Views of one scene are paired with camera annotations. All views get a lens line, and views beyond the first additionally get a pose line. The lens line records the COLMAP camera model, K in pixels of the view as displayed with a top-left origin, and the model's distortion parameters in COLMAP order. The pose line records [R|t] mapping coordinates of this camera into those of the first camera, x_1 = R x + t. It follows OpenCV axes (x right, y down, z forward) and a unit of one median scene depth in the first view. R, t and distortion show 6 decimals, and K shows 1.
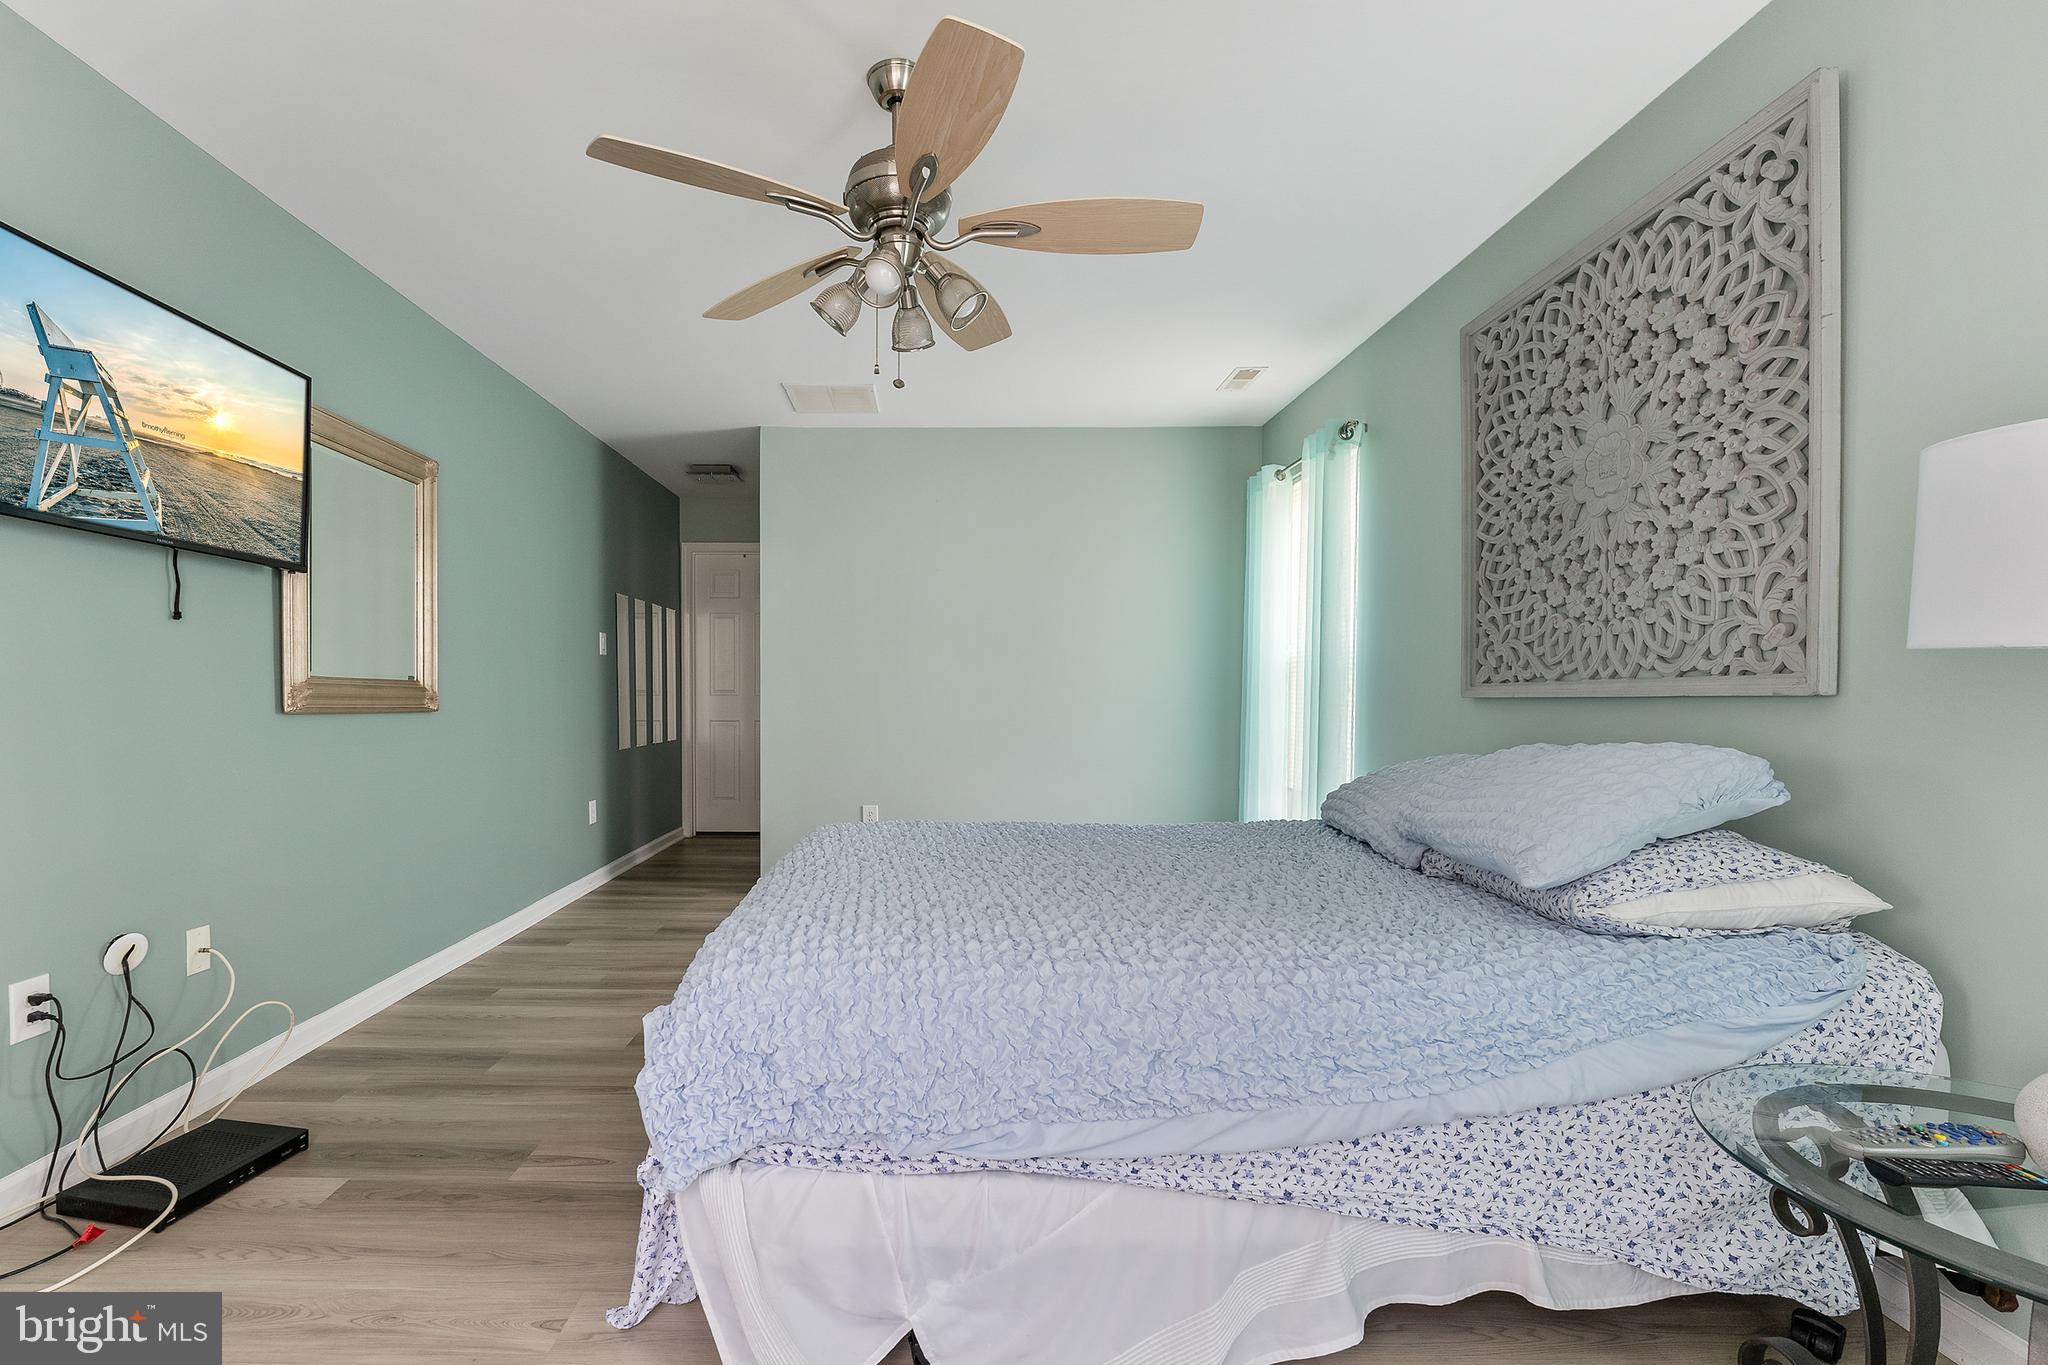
lens RADIAL K [[887.1, 0, 1021.1], [0, 887.1, 724.6], [0, 0, 1]] dist [-0.002828, -0.000555]
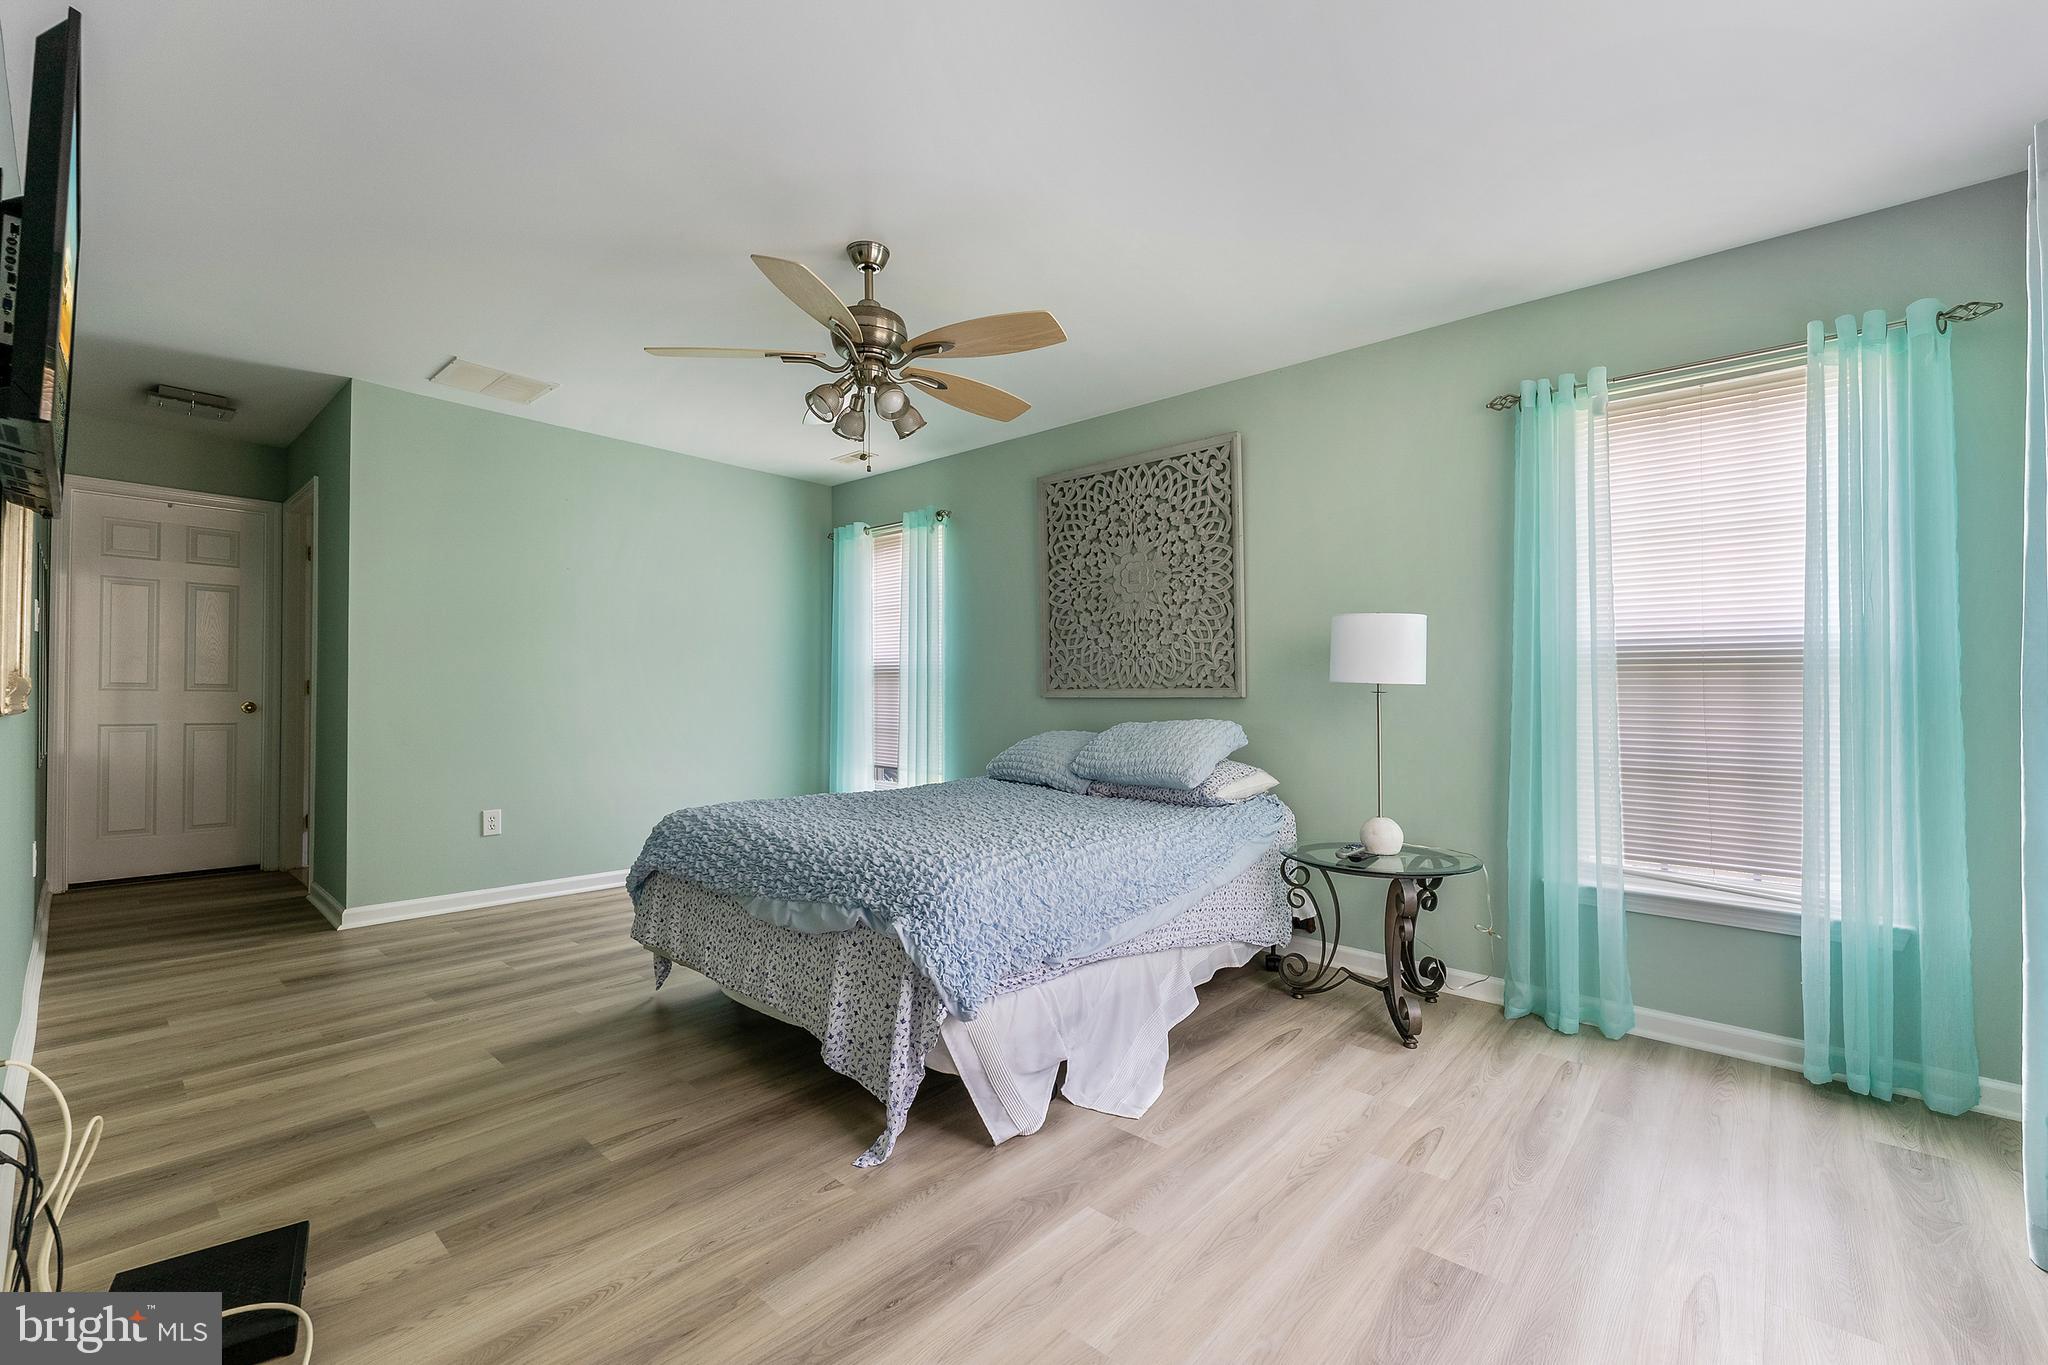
lens RADIAL K [[849.8, 0, 1024.0], [0, 849.8, 682.5], [0, 0, 1]] dist [0.000039, -0.000110]
pose [[0.661554, 0.015863, 0.749729, -0.974406], [0.017666, 0.999169, -0.036729, -0.000827], [-0.749689, 0.037543, 0.660725, -0.039244]]
